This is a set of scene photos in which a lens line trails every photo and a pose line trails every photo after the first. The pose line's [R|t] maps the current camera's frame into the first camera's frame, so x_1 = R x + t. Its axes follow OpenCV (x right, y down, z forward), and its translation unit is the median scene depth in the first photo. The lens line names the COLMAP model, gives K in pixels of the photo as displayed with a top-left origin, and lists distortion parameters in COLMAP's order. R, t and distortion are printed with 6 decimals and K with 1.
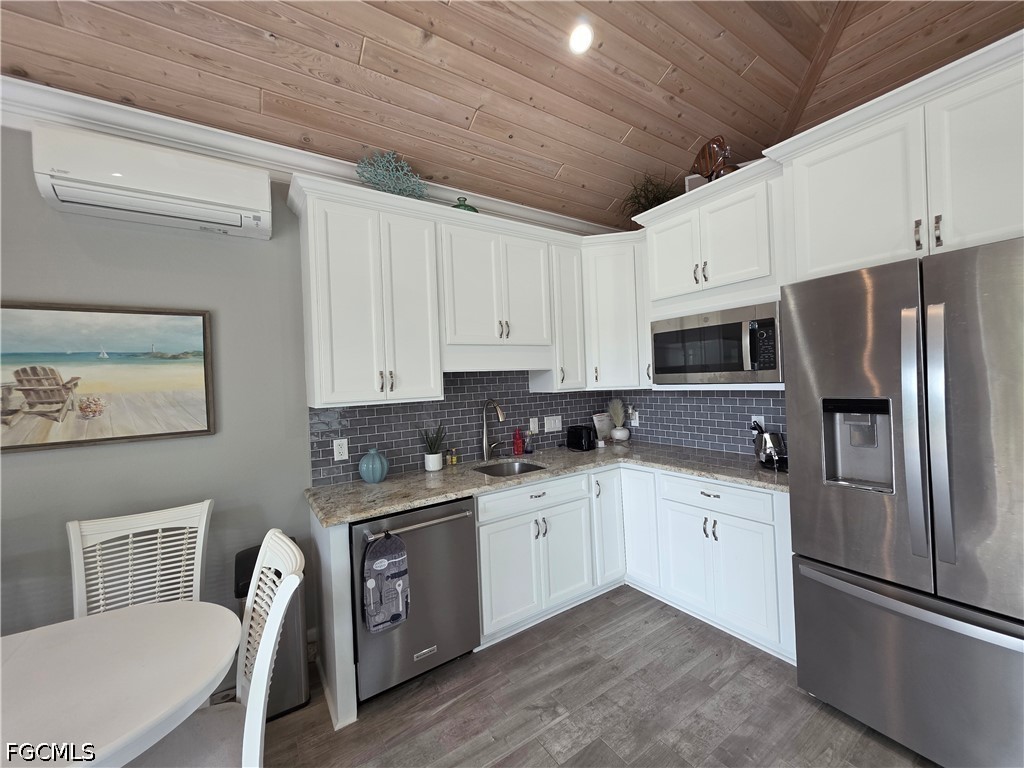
lens RADIAL K [[410.8, 0, 516.9], [0, 410.8, 384.1], [0, 0, 1]] dist [0.001319, -0.000139]
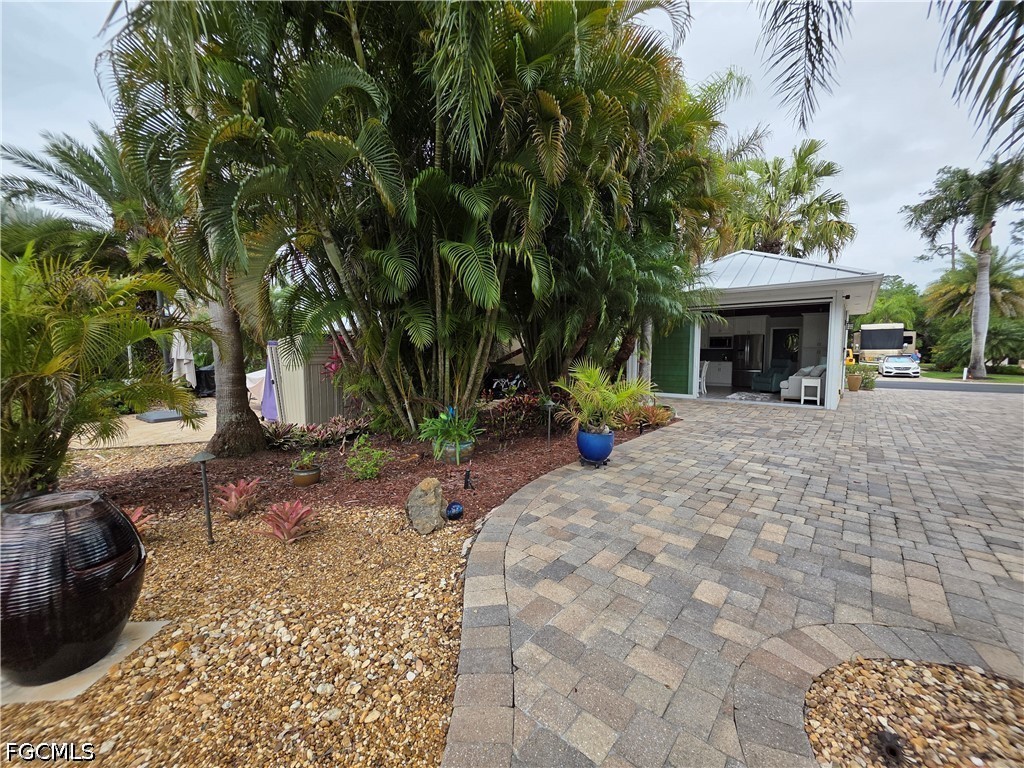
lens RADIAL K [[410.8, 0, 514.8], [0, 410.8, 382.0], [0, 0, 1]] dist [0.001319, -0.000139]
pose [[0.953990, 0.022086, 0.299025, -4.242974], [-0.042287, 0.997226, 0.061253, 0.253105], [-0.296842, -0.071080, 0.952277, -3.969982]]
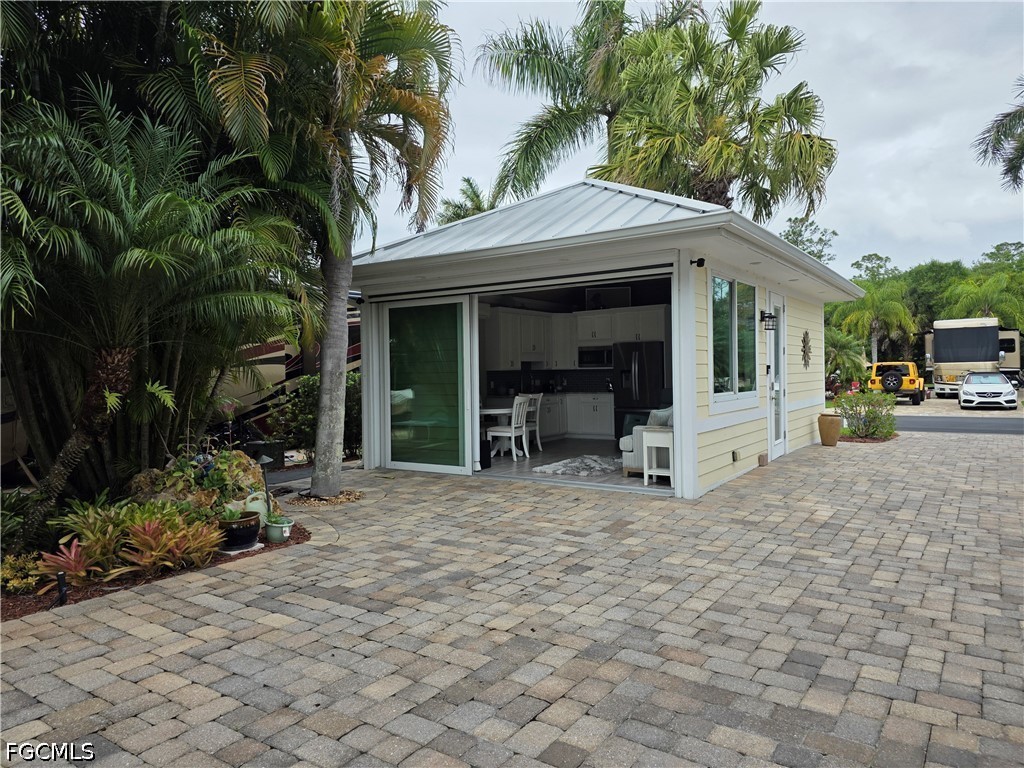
lens RADIAL K [[682.2, 0, 508.1], [0, 682.2, 379.0], [0, 0, 1]] dist [0.004383, -0.000726]
pose [[0.929674, 0.024252, 0.367583, -2.129628], [-0.024343, 0.999694, -0.004391, 0.126207], [-0.367577, -0.004865, 0.929980, -3.726622]]
